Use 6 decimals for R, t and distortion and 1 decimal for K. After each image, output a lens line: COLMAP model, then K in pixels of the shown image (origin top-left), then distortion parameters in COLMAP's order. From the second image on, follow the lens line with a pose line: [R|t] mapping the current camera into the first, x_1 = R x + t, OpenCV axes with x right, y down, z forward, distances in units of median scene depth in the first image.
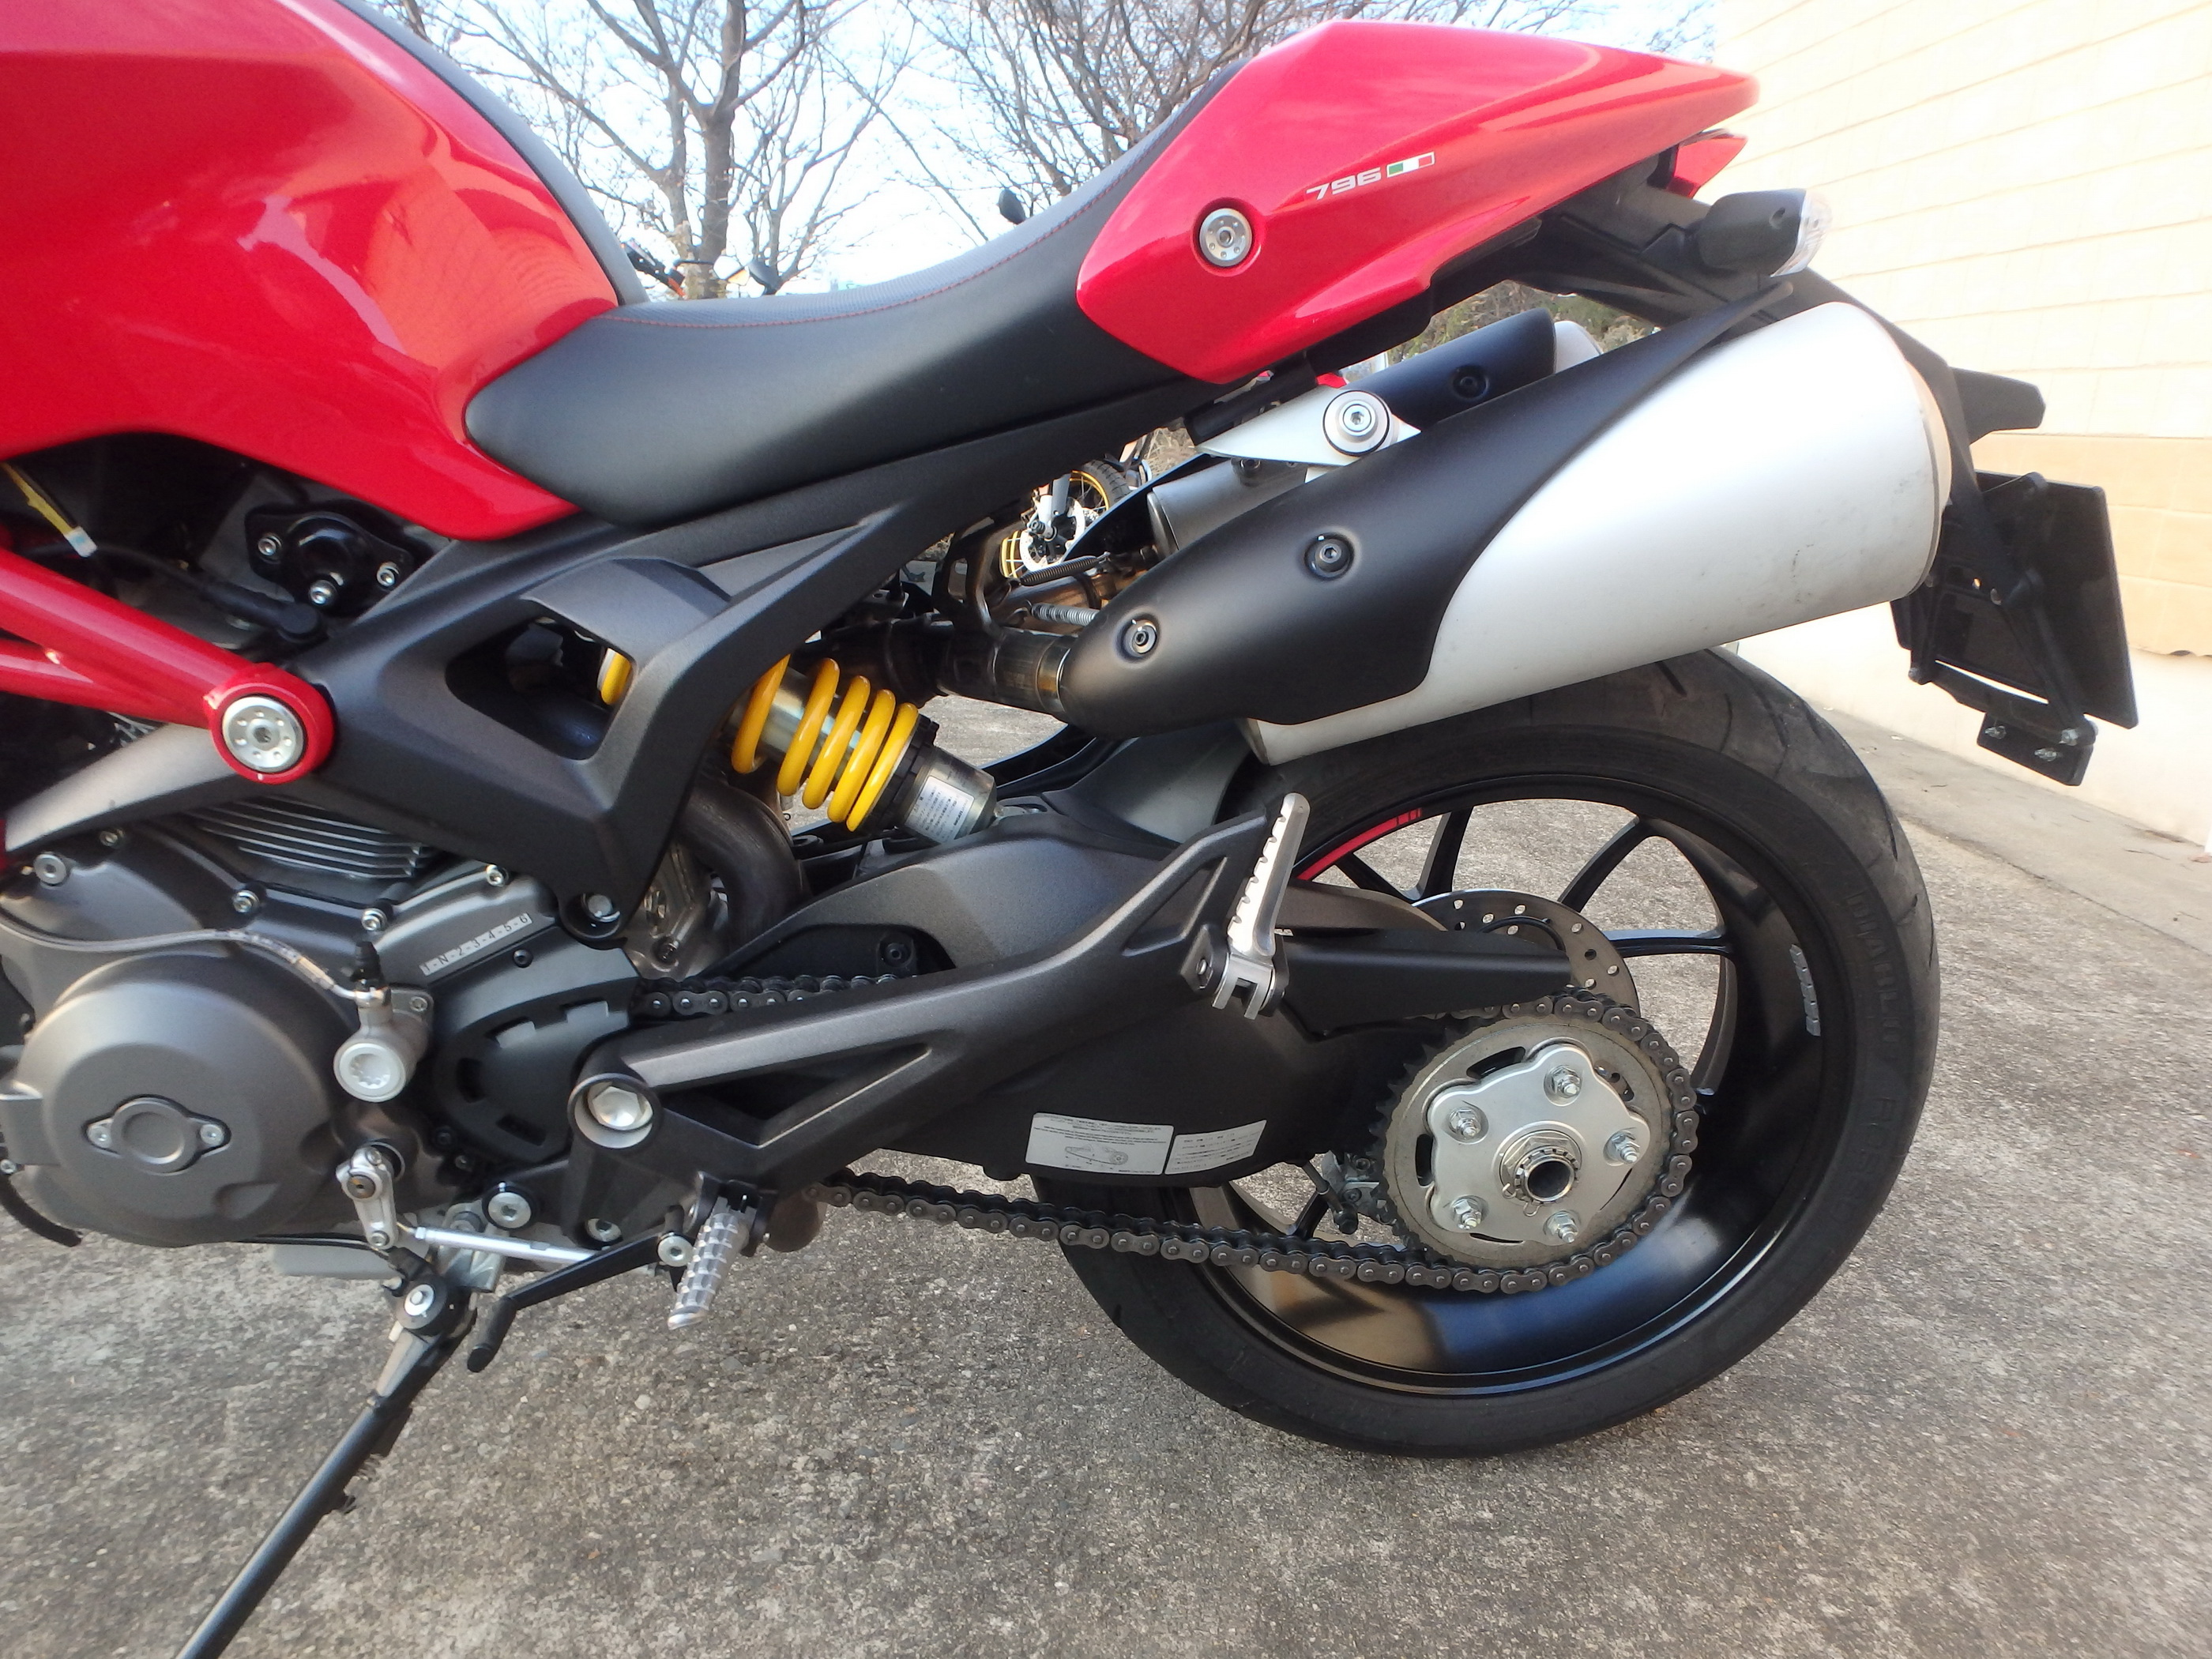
lens RADIAL K [[1388.6, 0, 1124.1], [0, 1388.6, 826.5], [0, 0, 1]] dist [-0.044579, 0.011065]
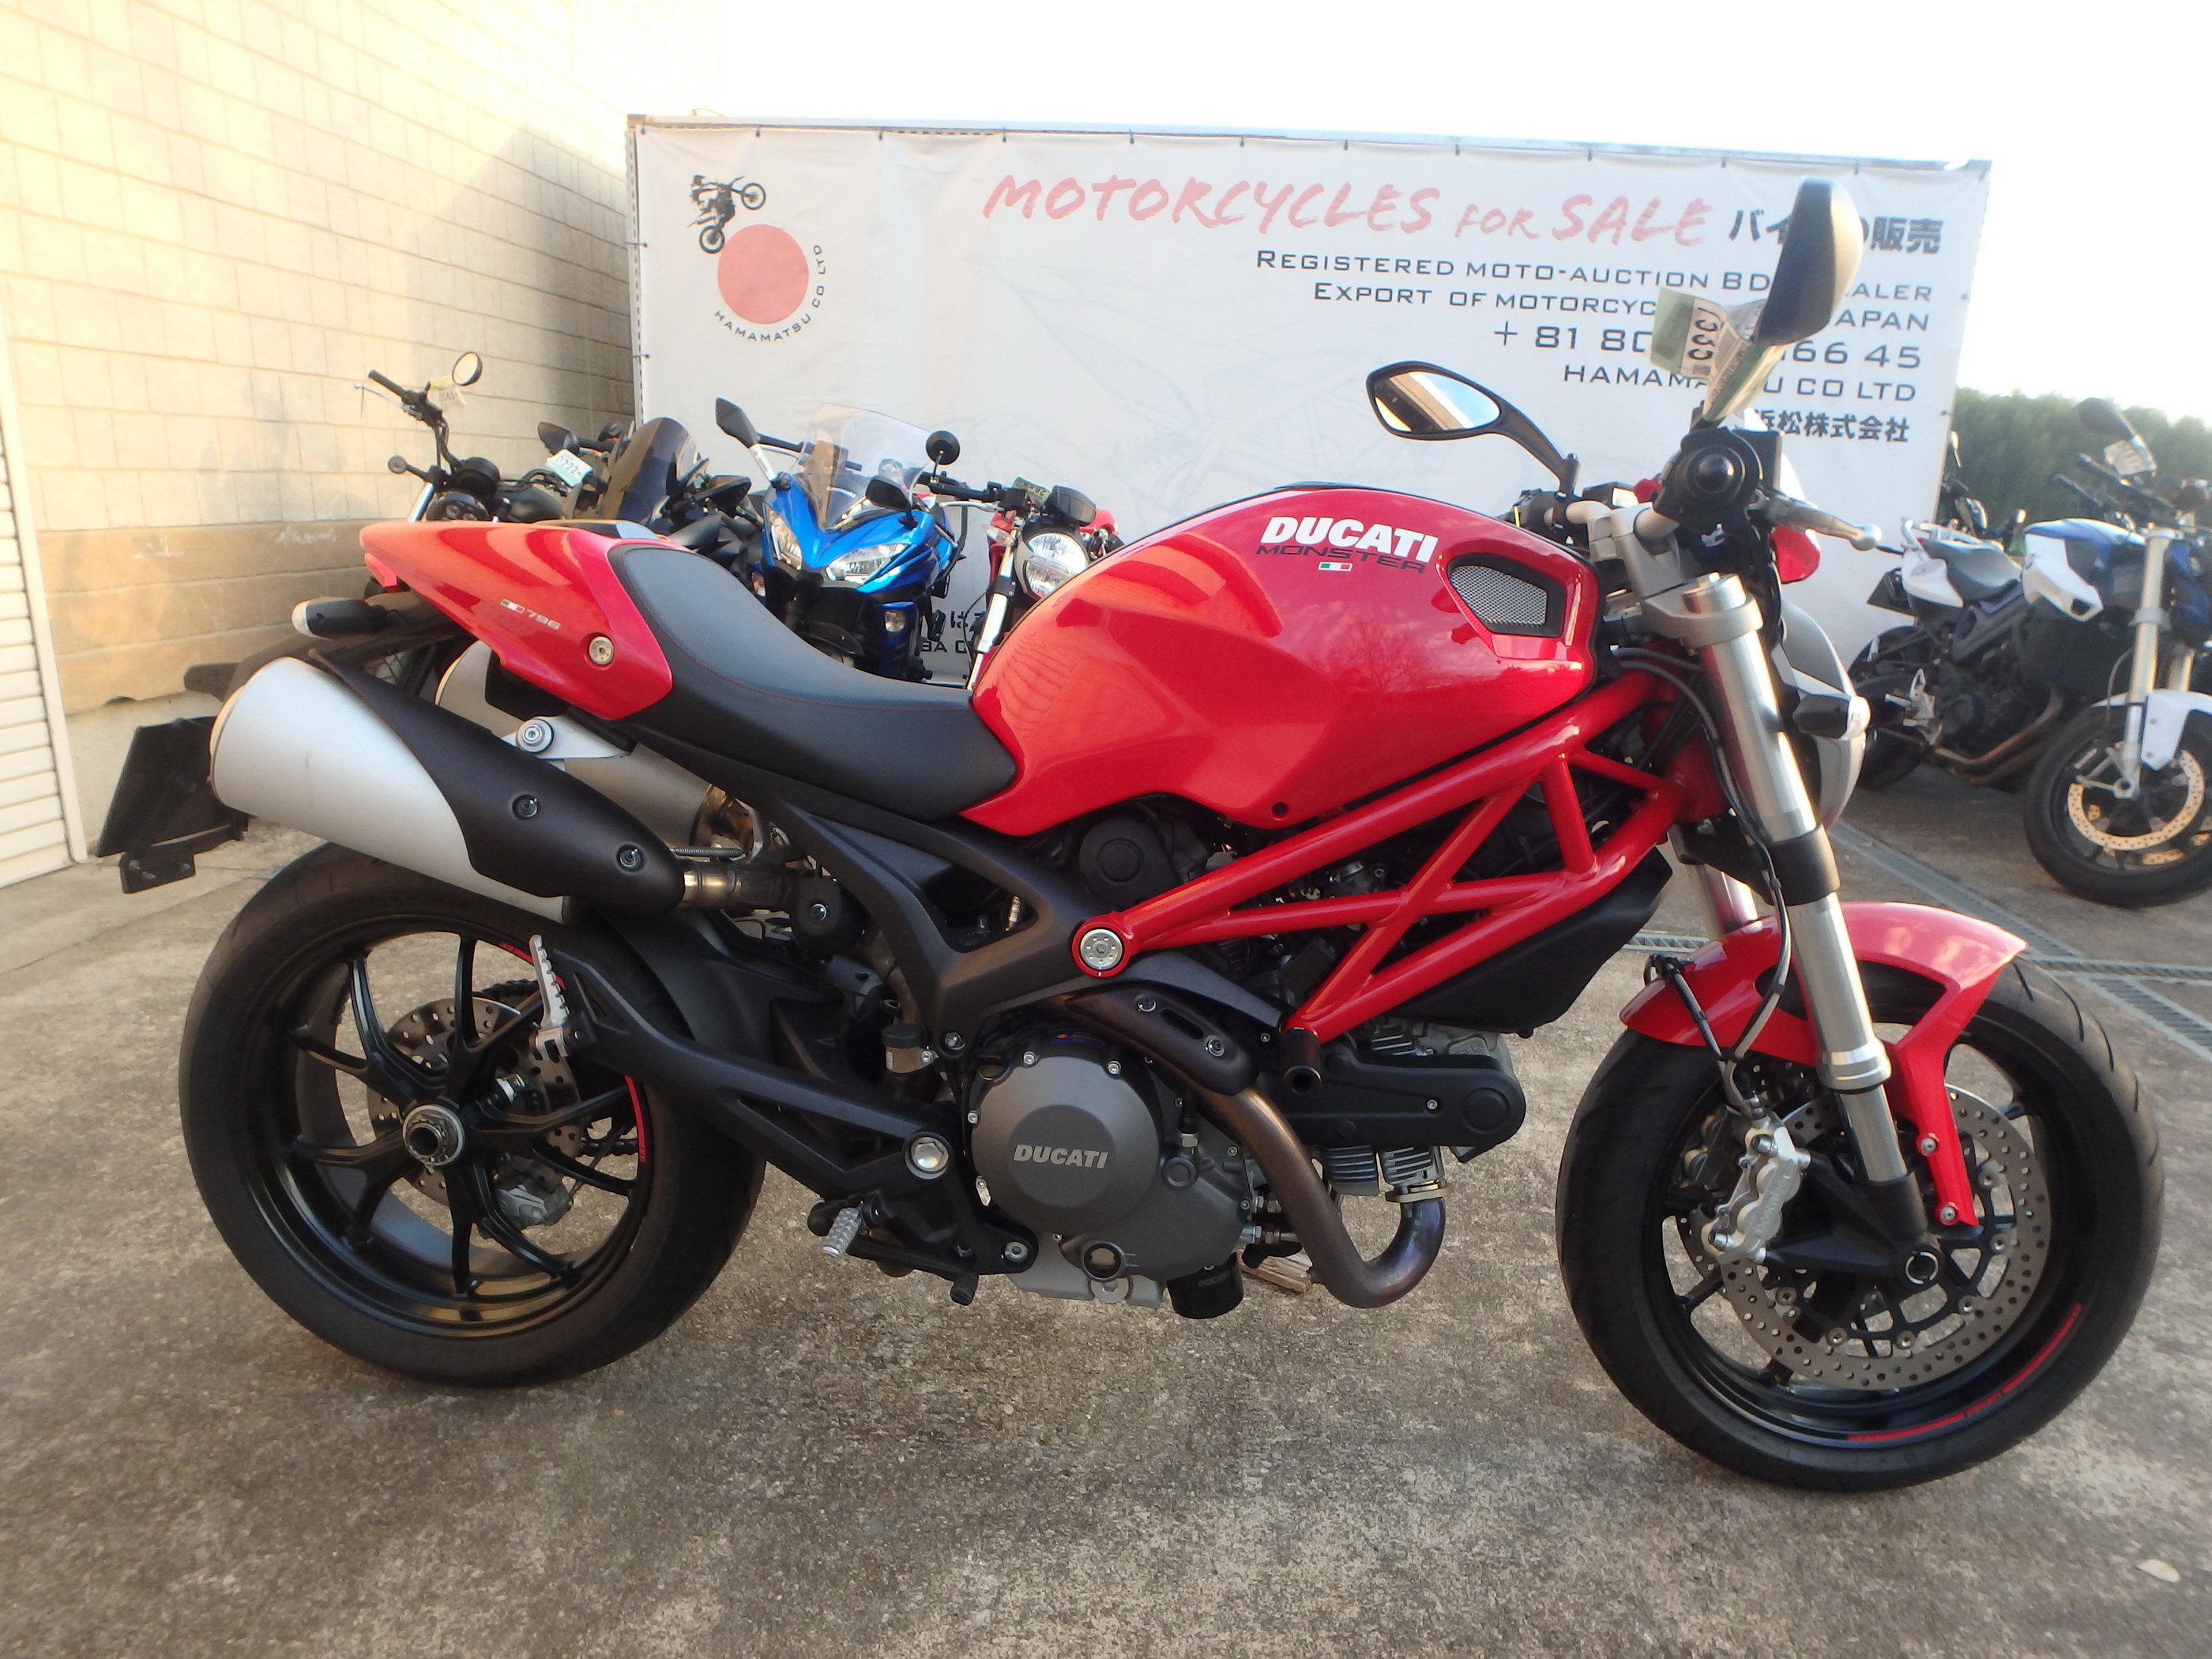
lens RADIAL K [[1388.6, 0, 1119.1], [0, 1388.6, 808.8], [0, 0, 1]] dist [-0.044579, 0.011065]
pose [[-0.984661, -0.108824, 0.136379, -0.723113], [-0.026526, 0.865933, 0.499457, -1.048172], [-0.172448, 0.488178, -0.855537, 2.326004]]
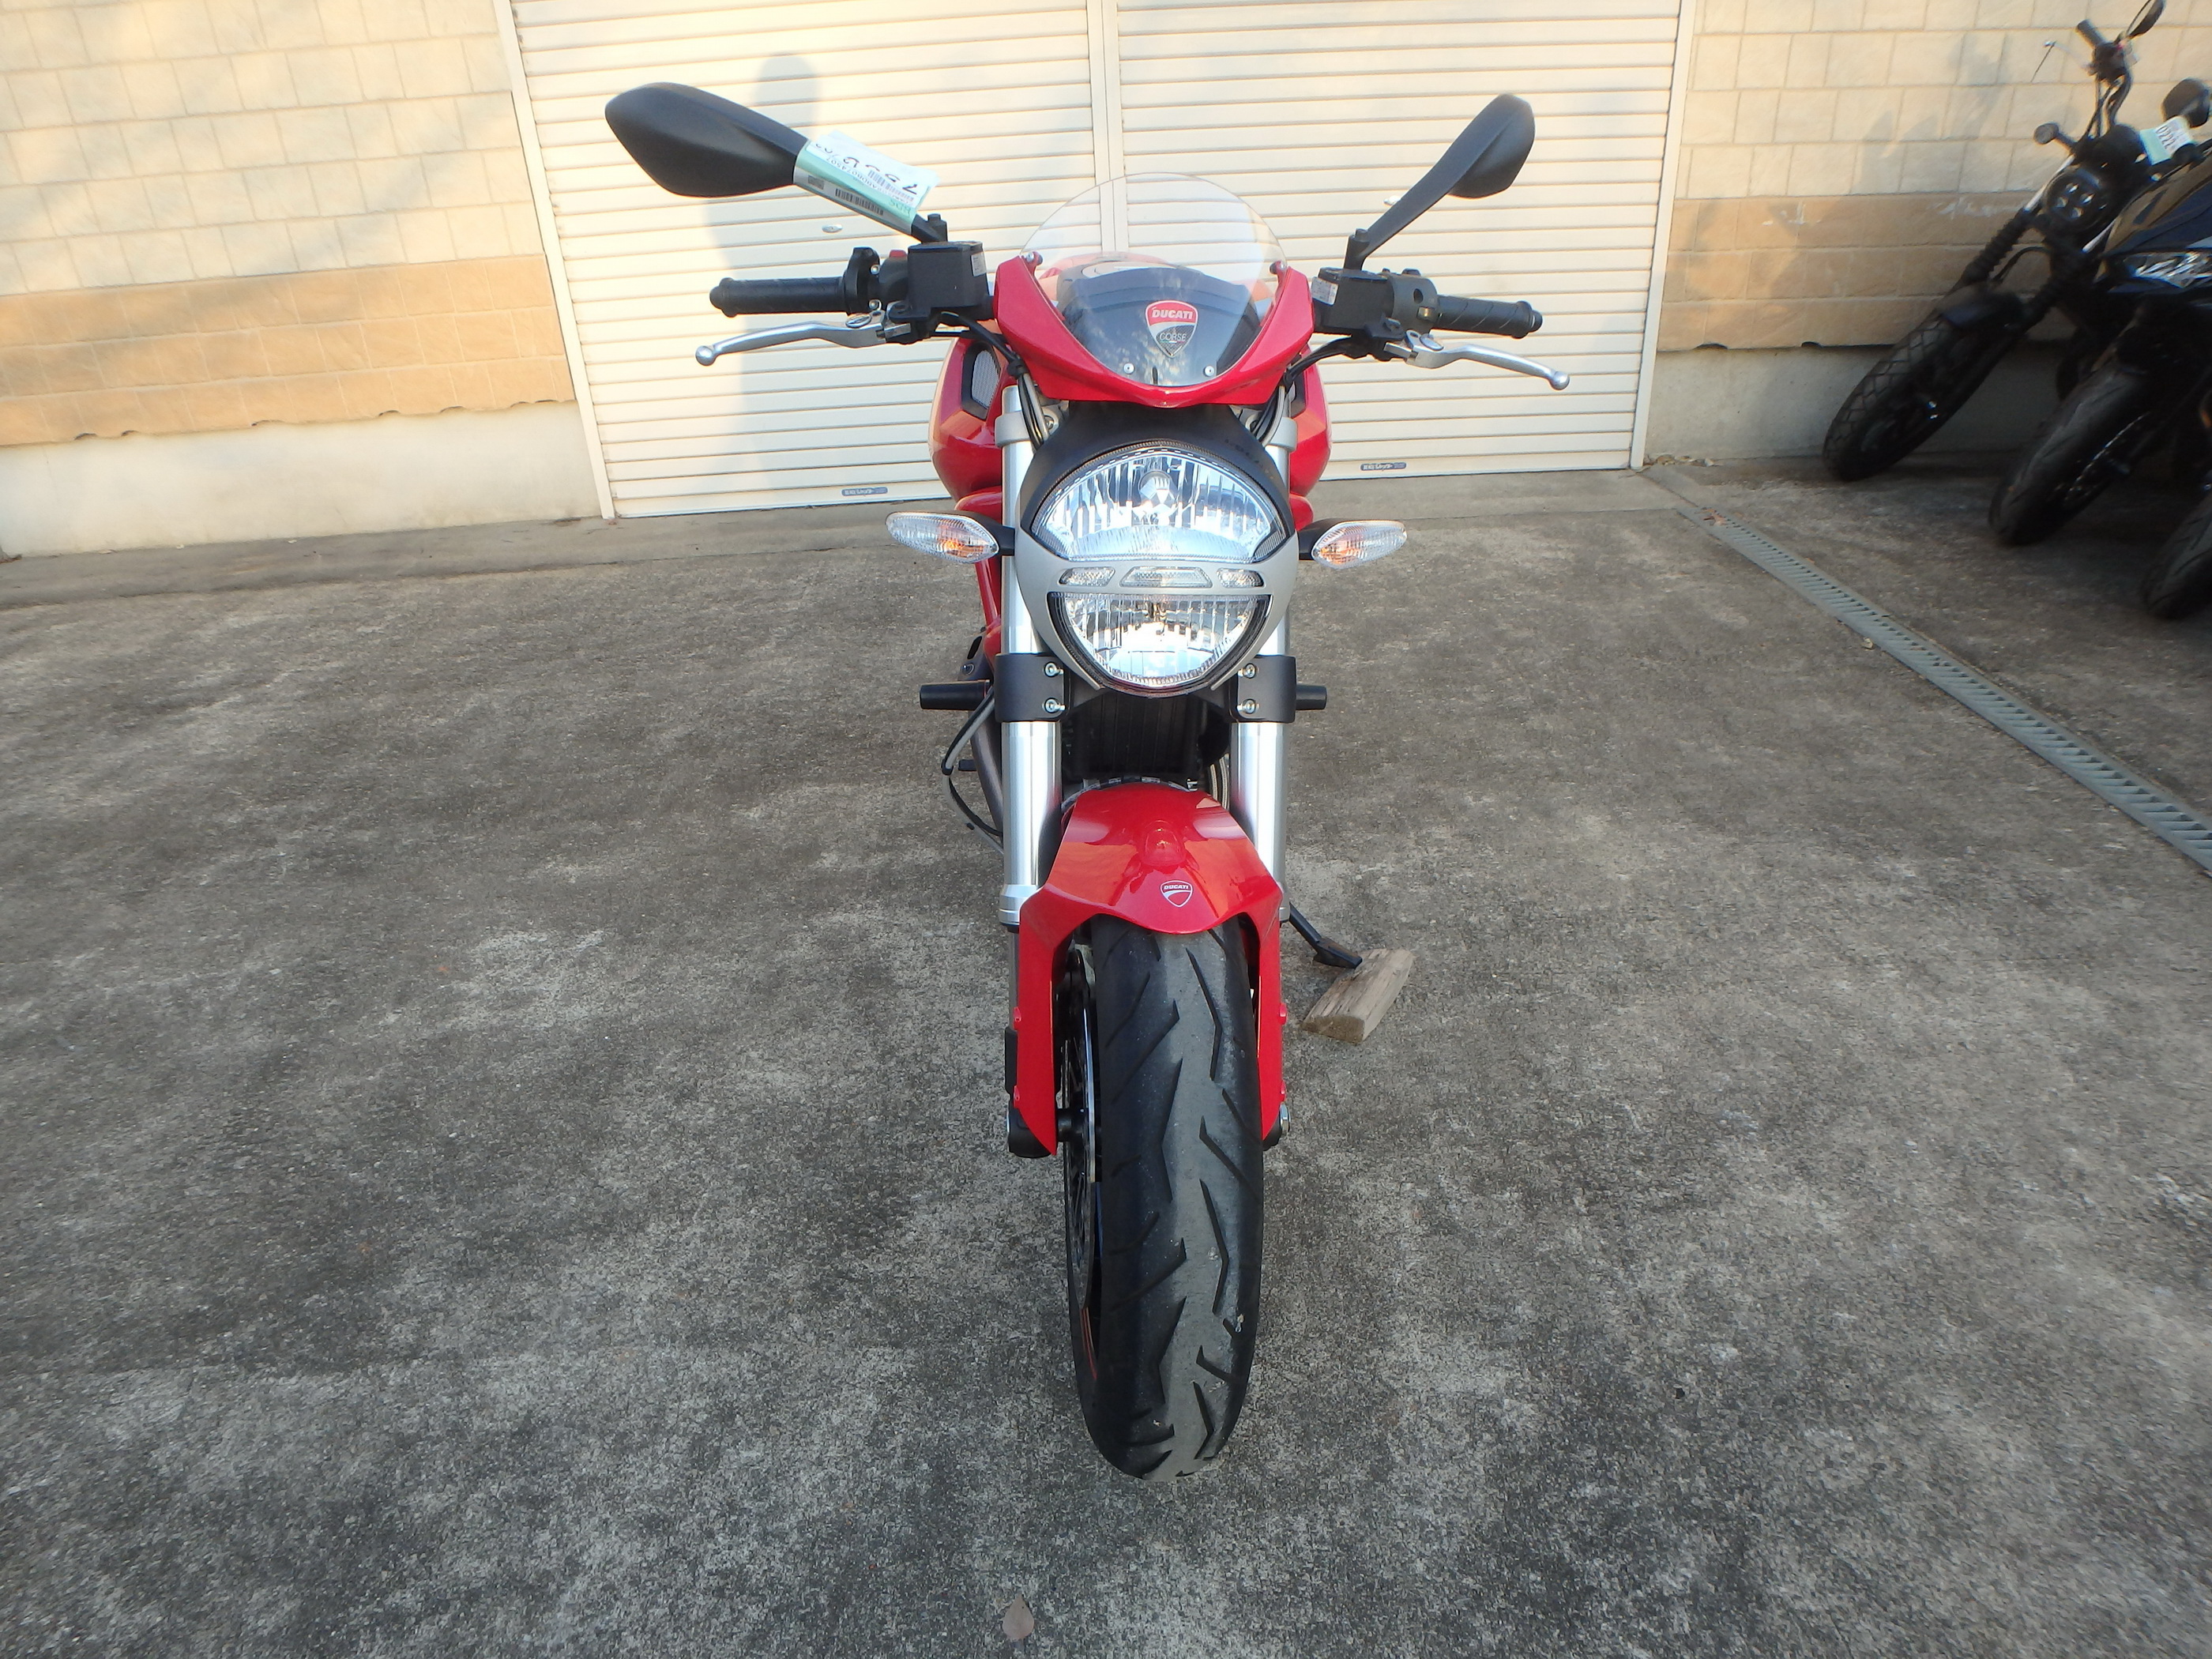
lens RADIAL K [[1388.6, 0, 1137.7], [0, 1388.6, 815.8], [0, 0, 1]] dist [-0.044579, 0.011065]
pose [[0.030283, -0.499134, 0.865996, -2.565197], [0.329411, 0.822975, 0.462819, -0.815067], [-0.943701, 0.271253, 0.189343, 0.628001]]
